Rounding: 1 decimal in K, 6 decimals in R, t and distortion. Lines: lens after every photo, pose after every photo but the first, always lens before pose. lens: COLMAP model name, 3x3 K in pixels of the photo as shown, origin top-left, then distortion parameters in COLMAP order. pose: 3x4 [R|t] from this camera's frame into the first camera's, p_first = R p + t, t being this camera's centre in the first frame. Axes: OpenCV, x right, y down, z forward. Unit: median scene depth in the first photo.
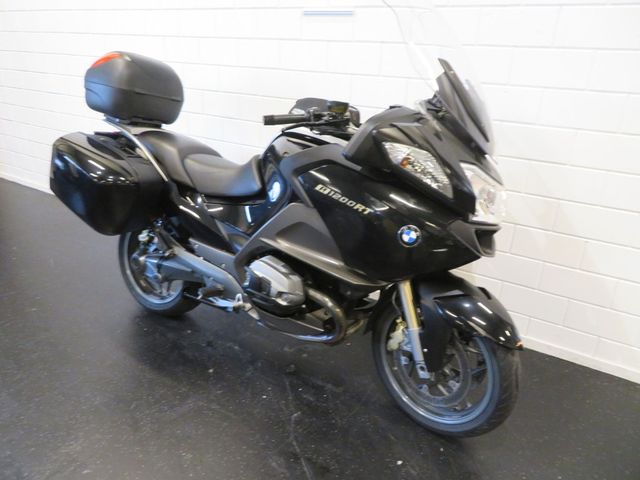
lens RADIAL K [[458.9, 0, 321.7], [0, 458.9, 241.7], [0, 0, 1]] dist [-0.011811, 0.004703]
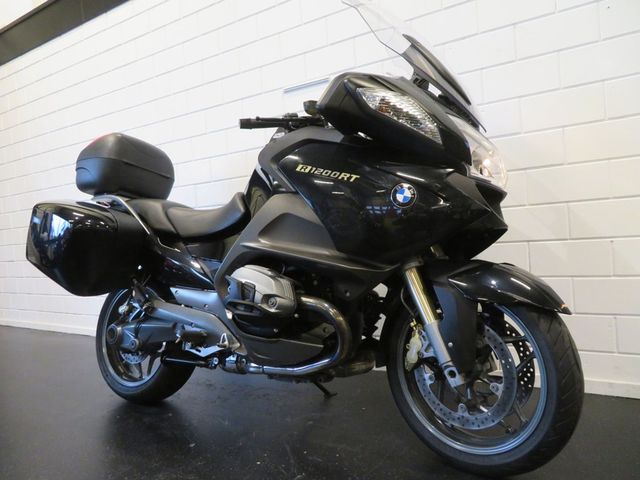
lens RADIAL K [[458.9, 0, 322.5], [0, 458.9, 236.3], [0, 0, 1]] dist [-0.011811, 0.004703]
pose [[0.994635, -0.103402, -0.003037, 0.024062], [0.094497, 0.920132, -0.380036, 0.306828], [0.042091, 0.377710, 0.924967, 0.163212]]
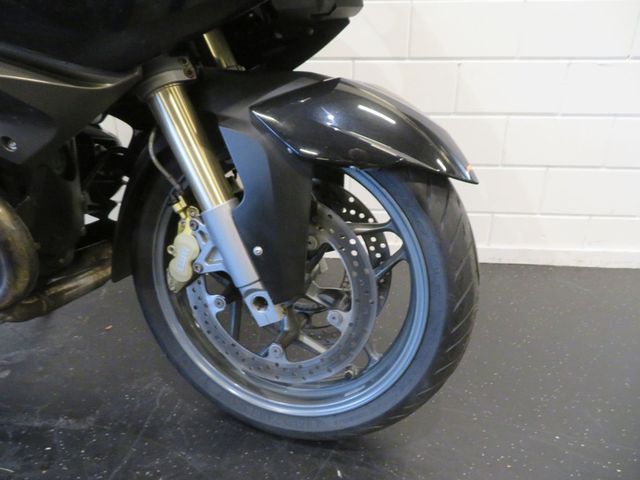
lens RADIAL K [[458.9, 0, 316.7], [0, 458.9, 244.0], [0, 0, 1]] dist [-0.011811, 0.004703]
pose [[0.897005, -0.201089, 0.393630, 0.105683], [0.203052, 0.978463, 0.037139, 0.202008], [-0.392621, 0.046613, 0.918518, 0.554351]]
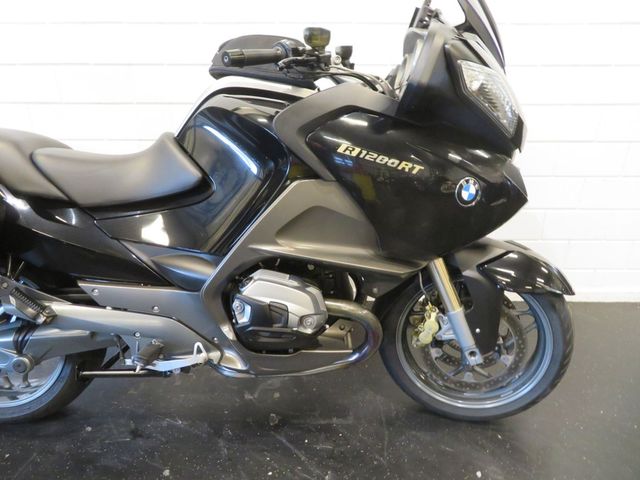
lens RADIAL K [[458.9, 0, 321.1], [0, 458.9, 240.9], [0, 0, 1]] dist [-0.011811, 0.004703]
pose [[0.856397, -0.225456, 0.464493, -0.318404], [0.226563, 0.972482, 0.054306, -0.024168], [-0.463954, 0.058729, 0.883910, 0.352104]]
